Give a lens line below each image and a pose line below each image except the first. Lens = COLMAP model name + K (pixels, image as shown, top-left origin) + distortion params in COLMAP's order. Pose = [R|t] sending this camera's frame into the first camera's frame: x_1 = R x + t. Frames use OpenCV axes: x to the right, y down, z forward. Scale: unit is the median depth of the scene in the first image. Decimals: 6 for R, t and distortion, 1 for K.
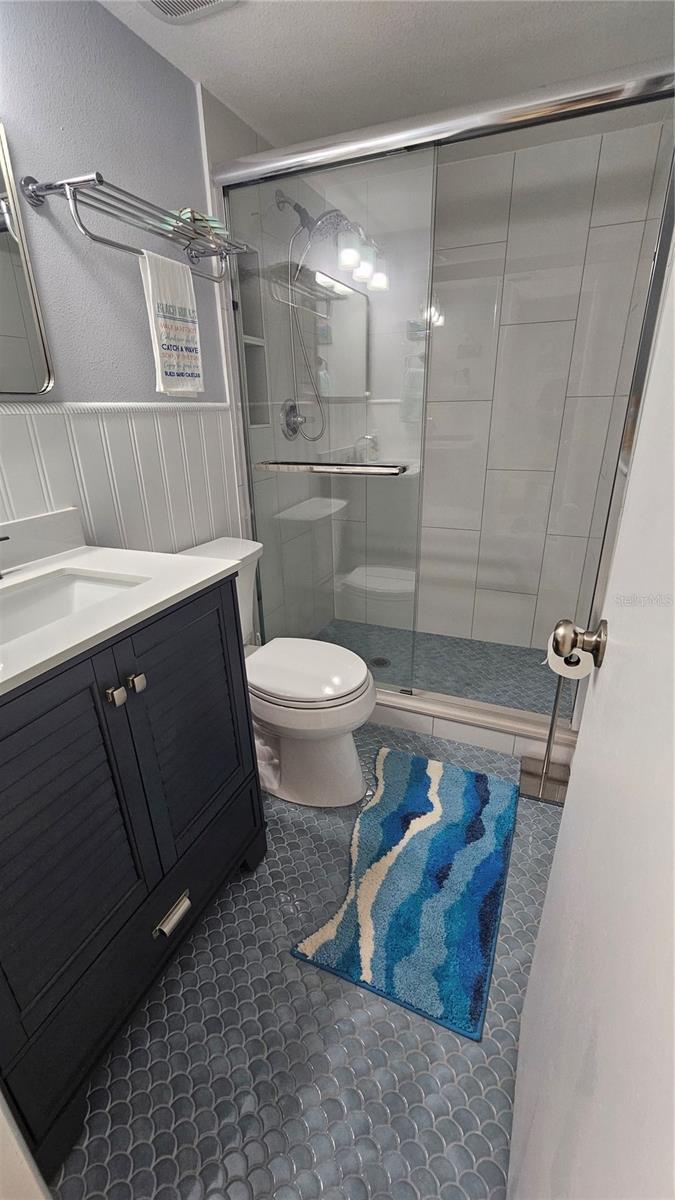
lens RADIAL K [[493.7, 0, 337.4], [0, 493.7, 600.1], [0, 0, 1]] dist [0.001733, 0.000005]
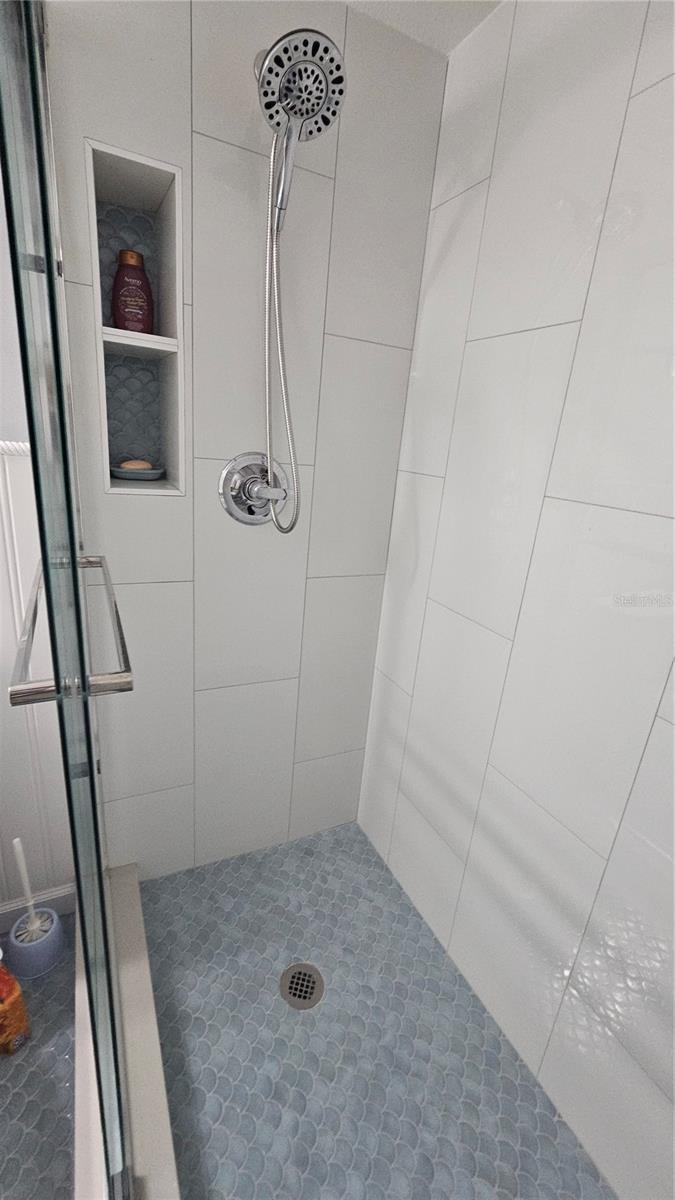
lens RADIAL K [[493.7, 0, 337.3], [0, 493.7, 602.1], [0, 0, 1]] dist [0.001733, 0.000005]
pose [[0.753458, 0.288122, -0.591005, 0.285058], [-0.333233, 0.942213, 0.034508, -0.253773], [0.566796, 0.170942, 0.805929, 0.541379]]
